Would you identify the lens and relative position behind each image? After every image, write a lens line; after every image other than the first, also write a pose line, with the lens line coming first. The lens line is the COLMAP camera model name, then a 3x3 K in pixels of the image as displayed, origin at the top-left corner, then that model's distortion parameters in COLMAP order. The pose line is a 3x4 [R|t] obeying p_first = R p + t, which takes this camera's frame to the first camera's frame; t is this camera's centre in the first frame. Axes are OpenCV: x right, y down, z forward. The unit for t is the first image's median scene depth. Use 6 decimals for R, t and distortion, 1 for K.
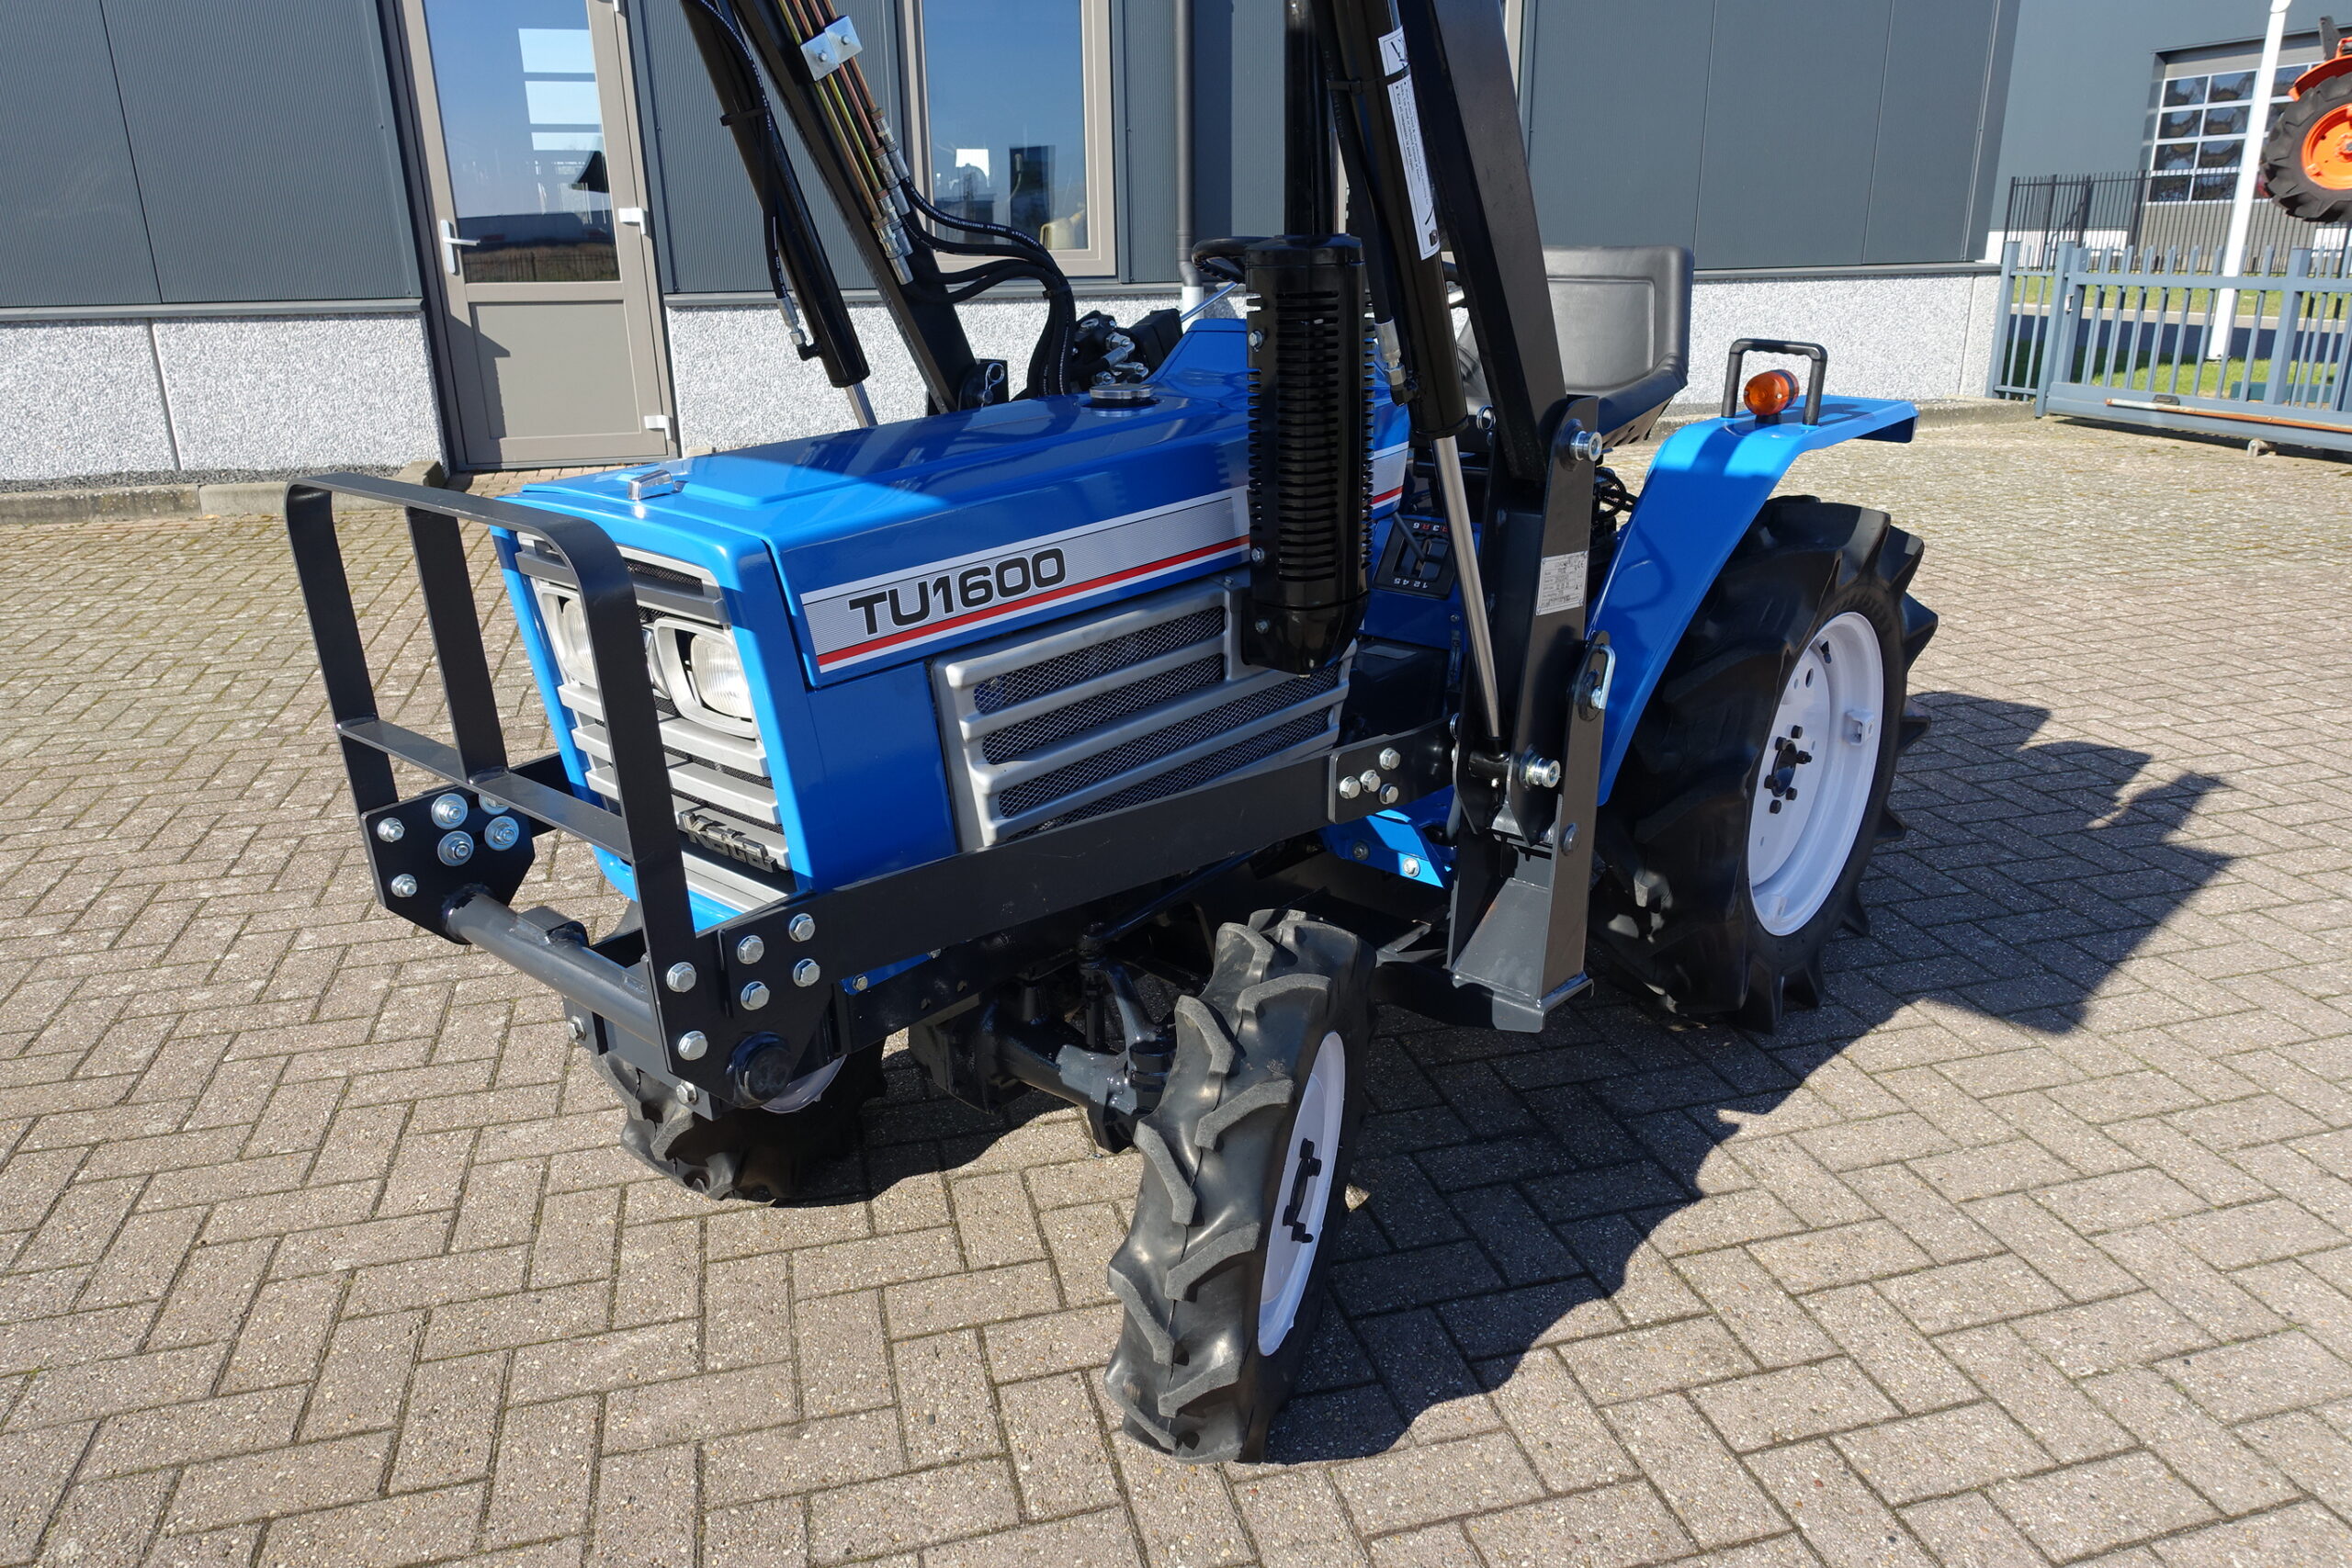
lens RADIAL K [[1610.4, 0, 1175.9], [0, 1610.4, 788.9], [0, 0, 1]] dist [-0.000684, -0.003609]
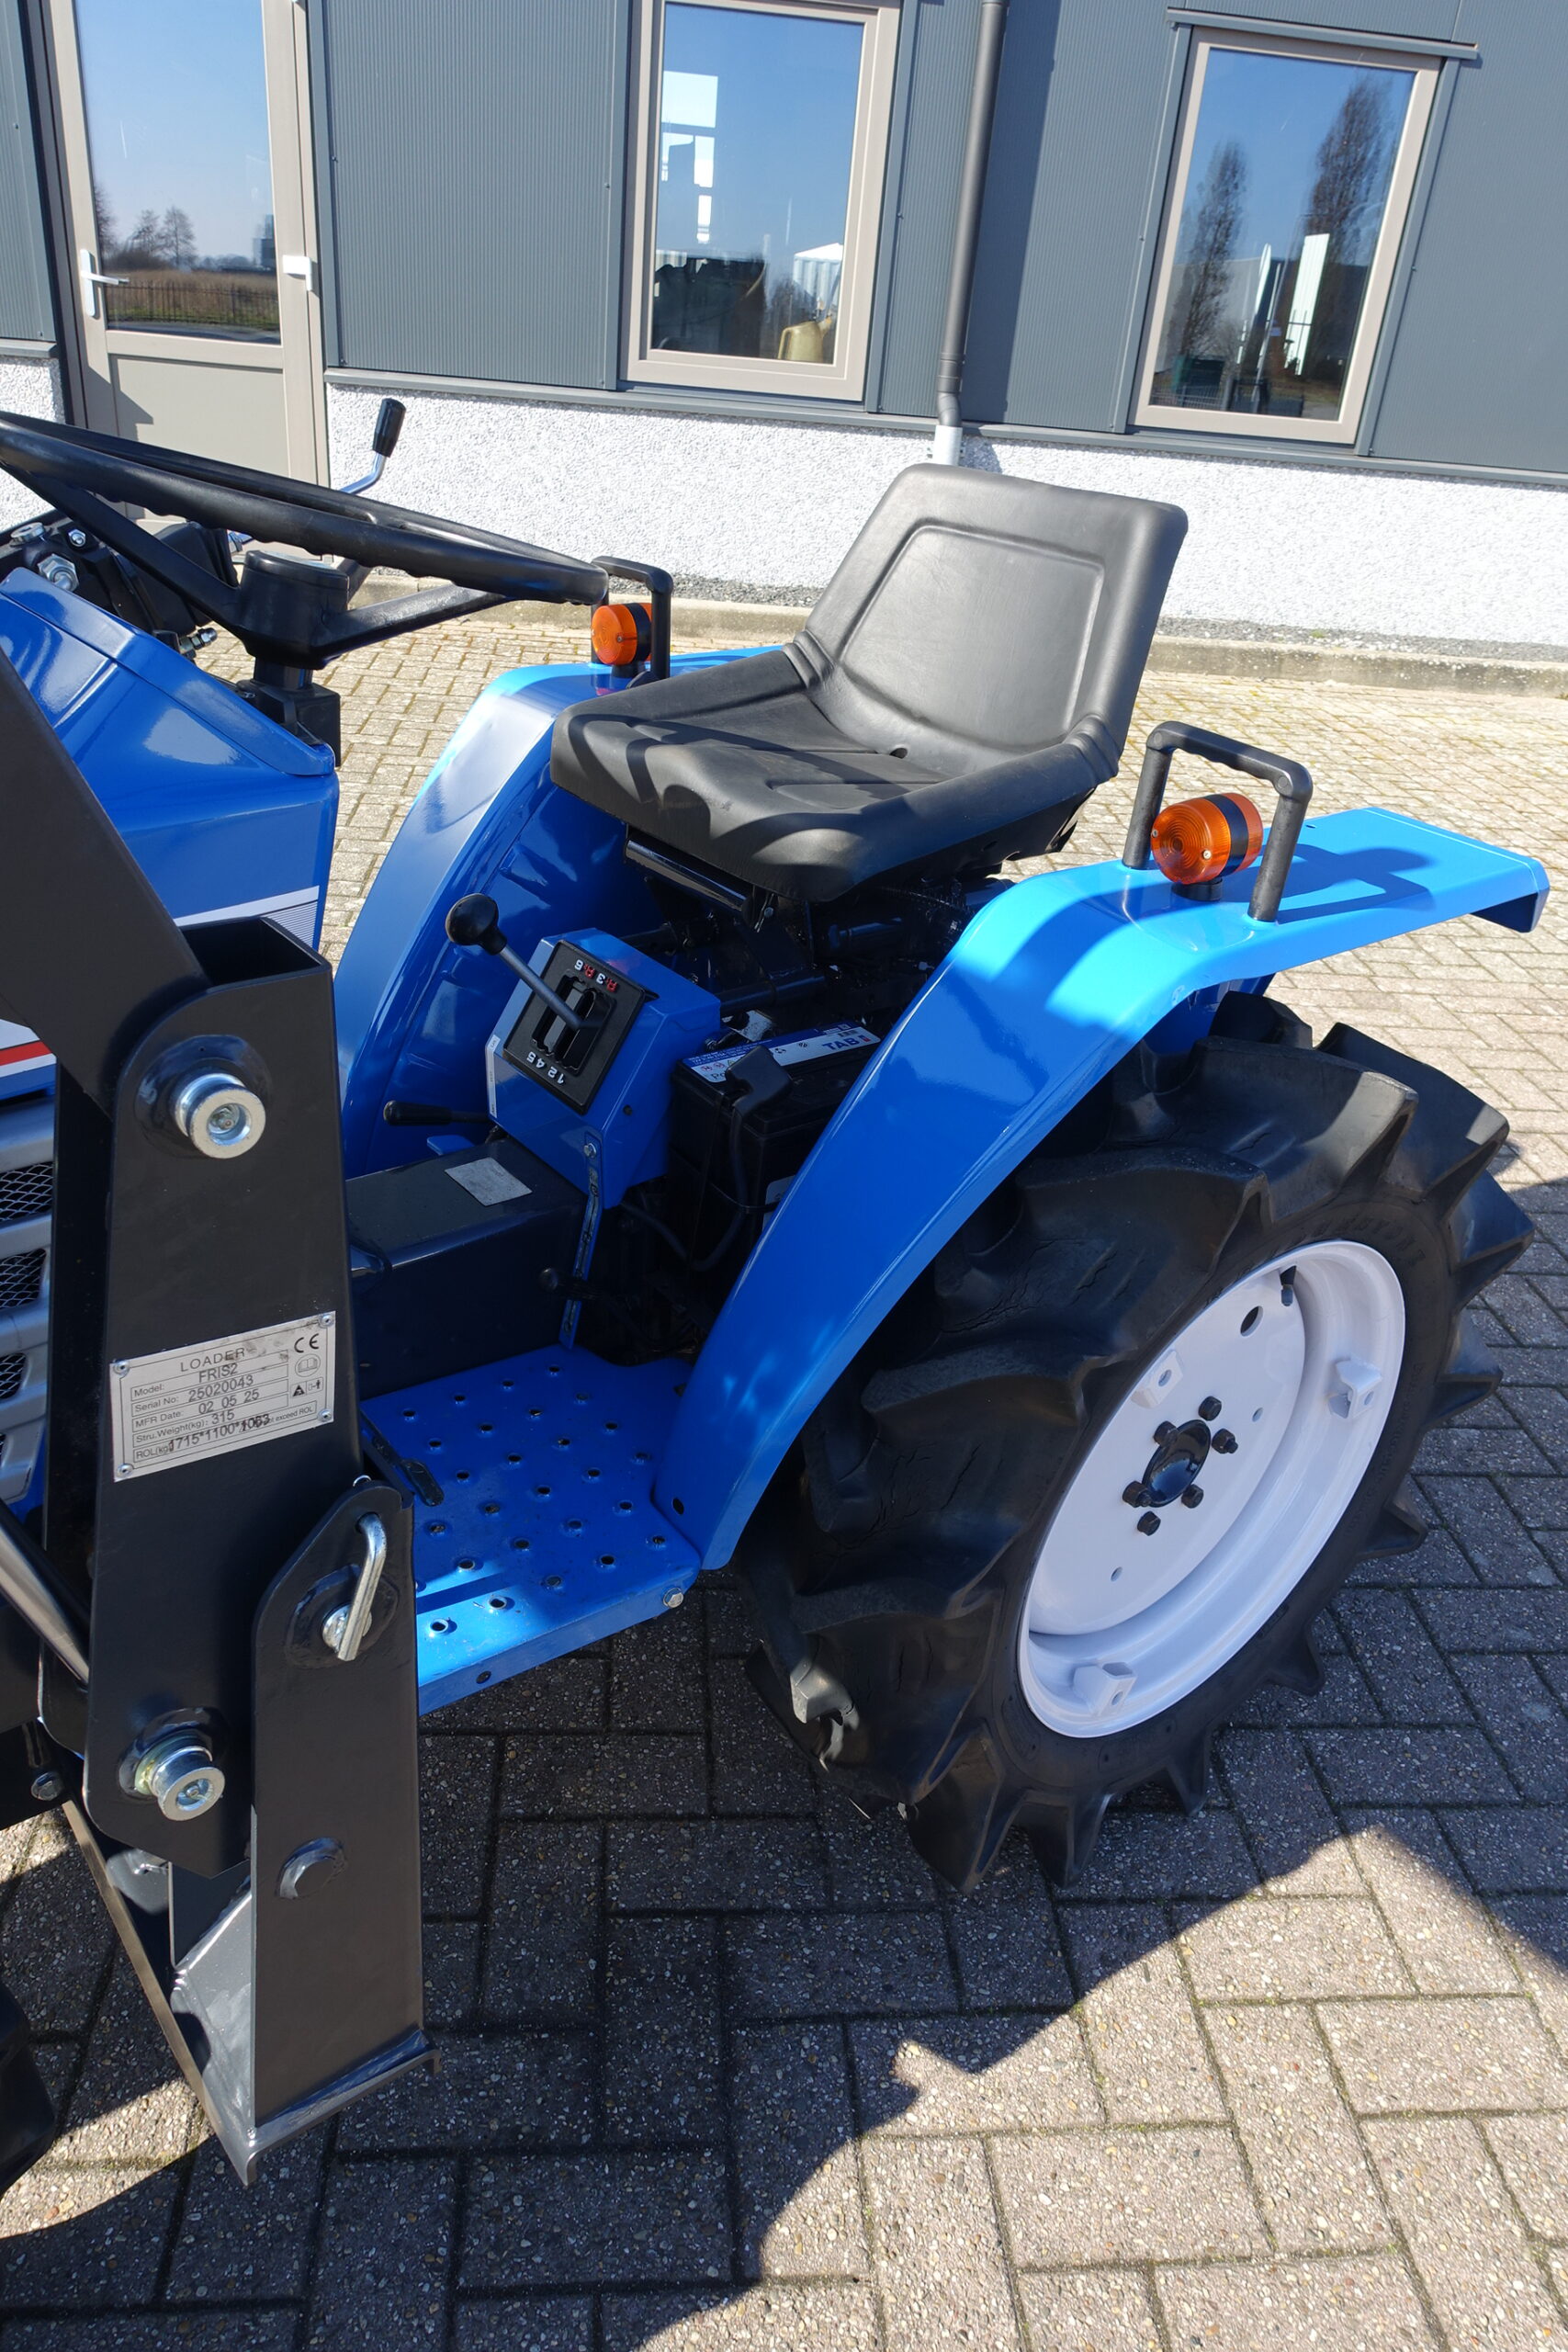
lens RADIAL K [[1610.4, 0, 779.0], [0, 1610.4, 1177.8], [0, 0, 1]] dist [-0.000684, -0.003609]
pose [[0.980013, 0.164391, -0.112025, 0.343908], [-0.145714, 0.976574, 0.158339, -0.222418], [0.135430, -0.138850, 0.981009, 0.513299]]
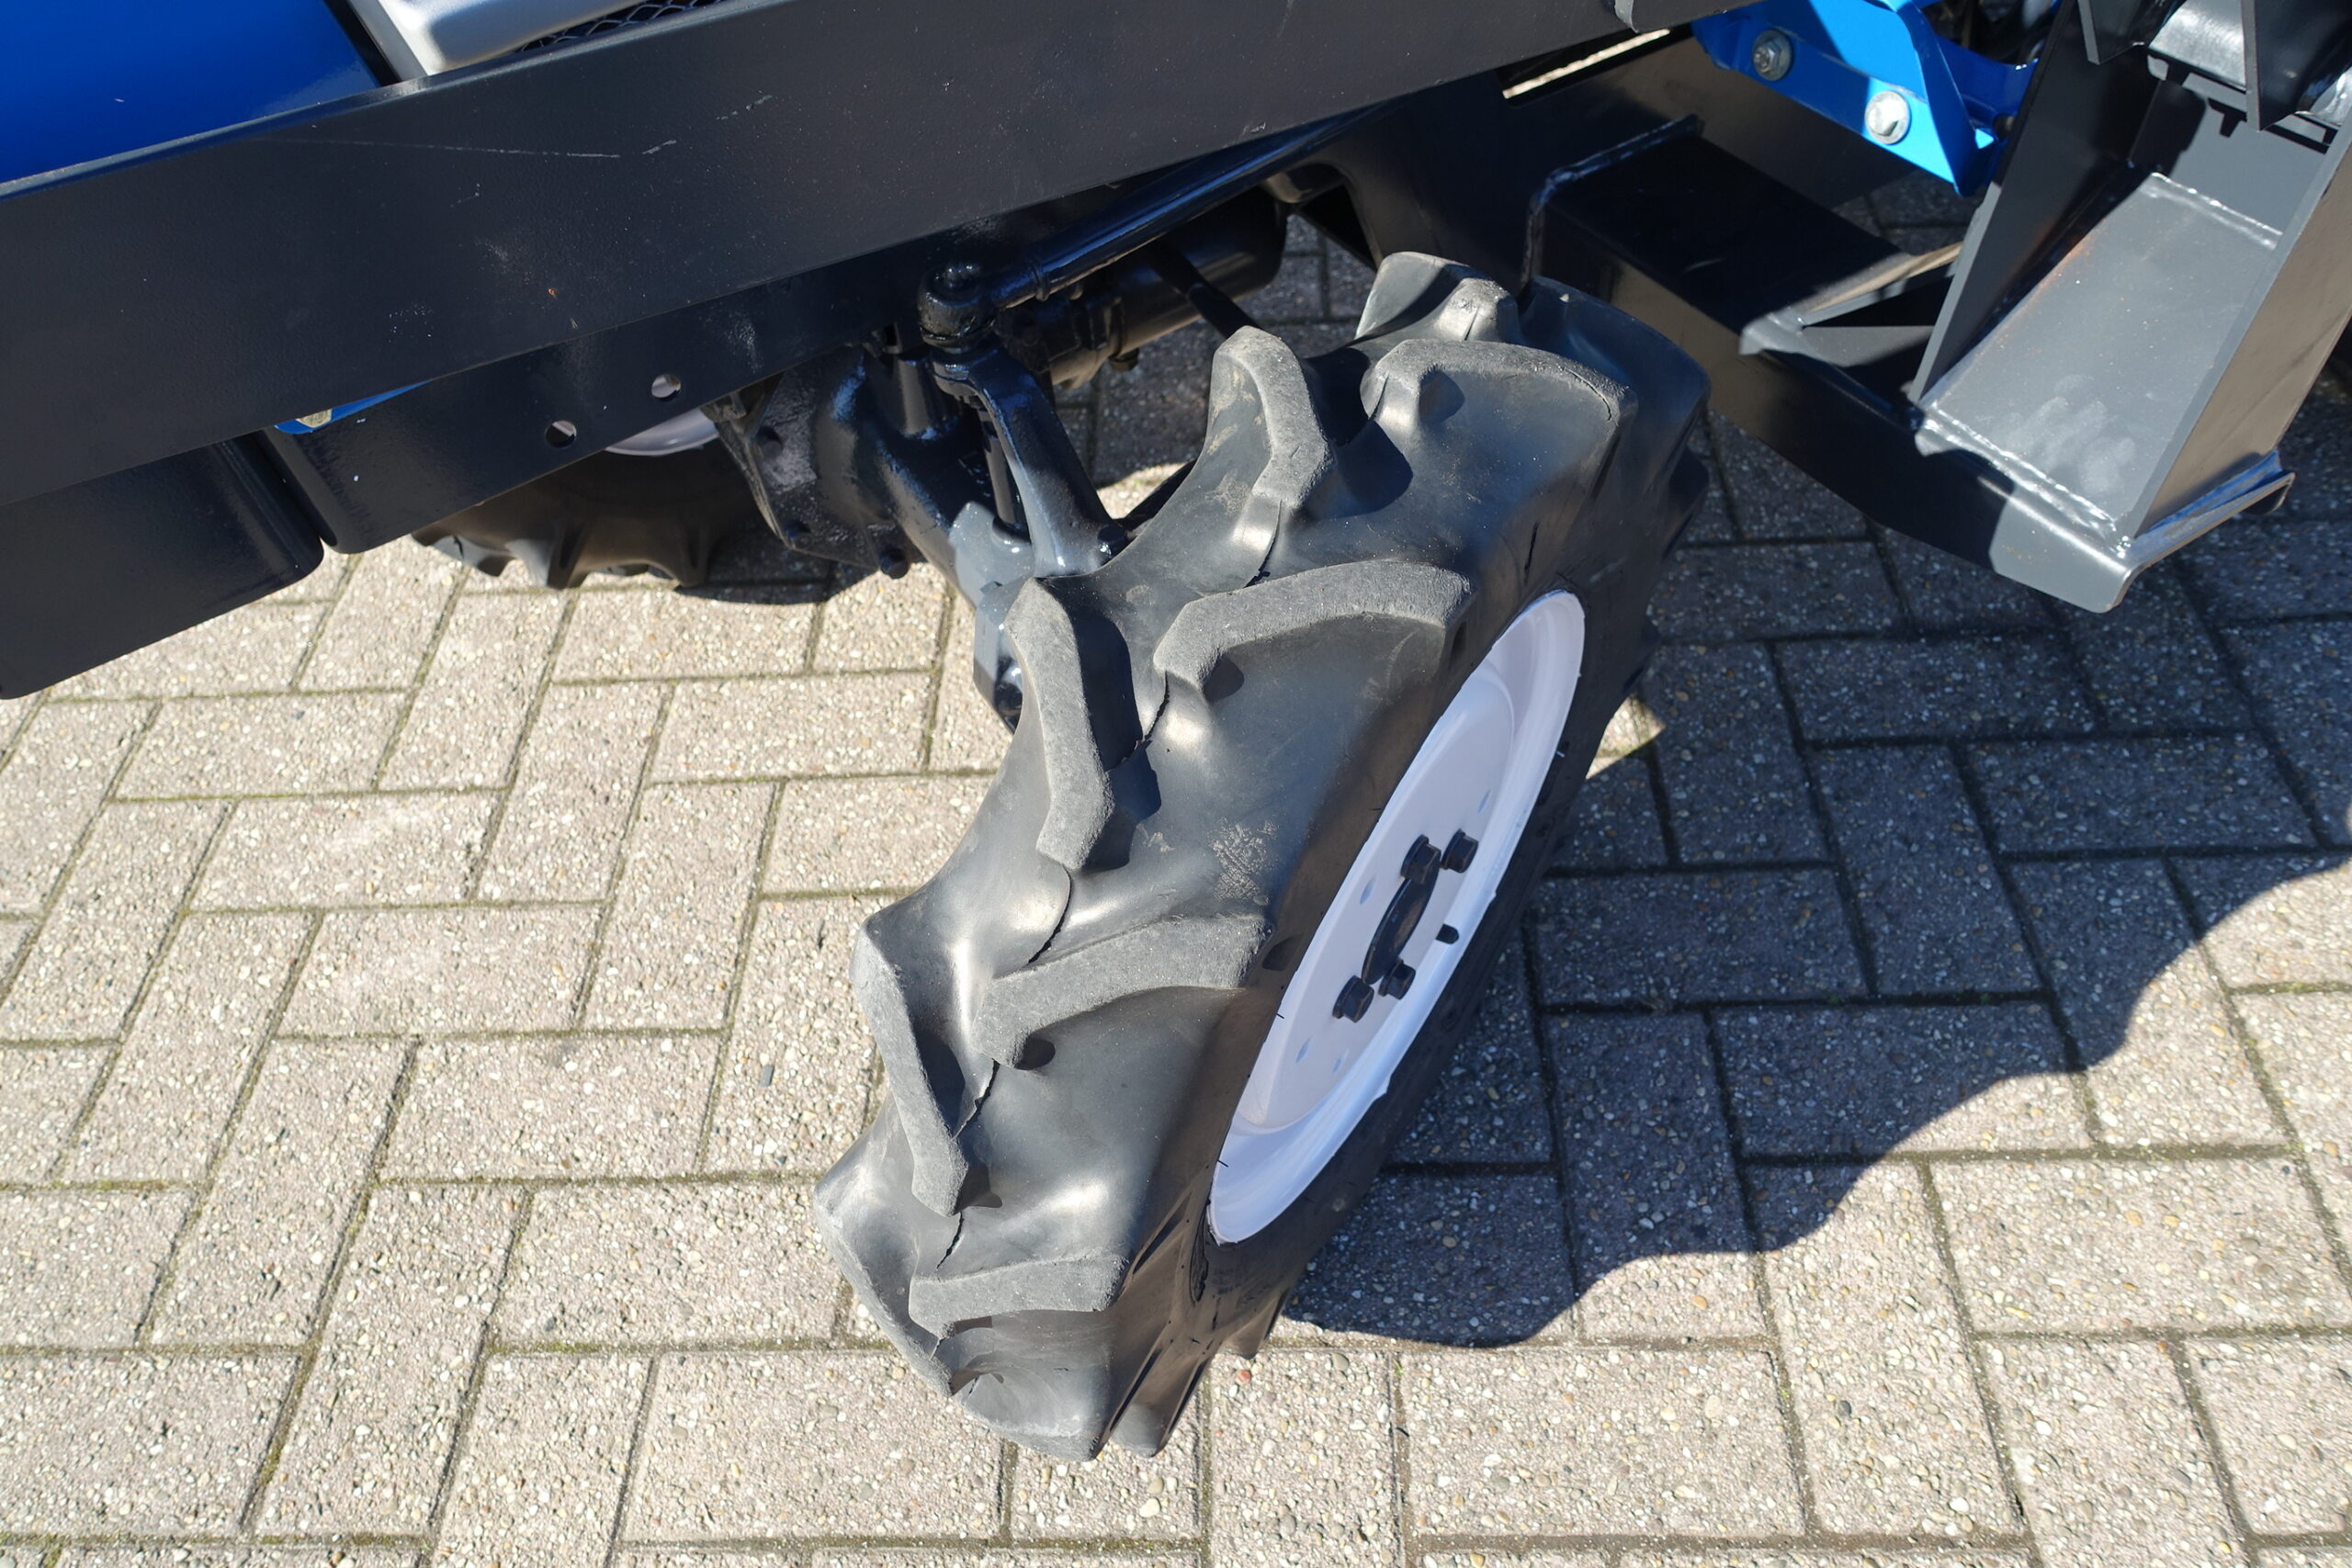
lens RADIAL K [[1610.4, 0, 1178.3], [0, 1610.4, 782.2], [0, 0, 1]] dist [-0.000684, -0.003609]
pose [[0.959864, 0.174122, -0.219871, 0.088714], [-0.031724, 0.846319, 0.531732, -0.016435], [0.278667, -0.503415, 0.817874, 0.517427]]
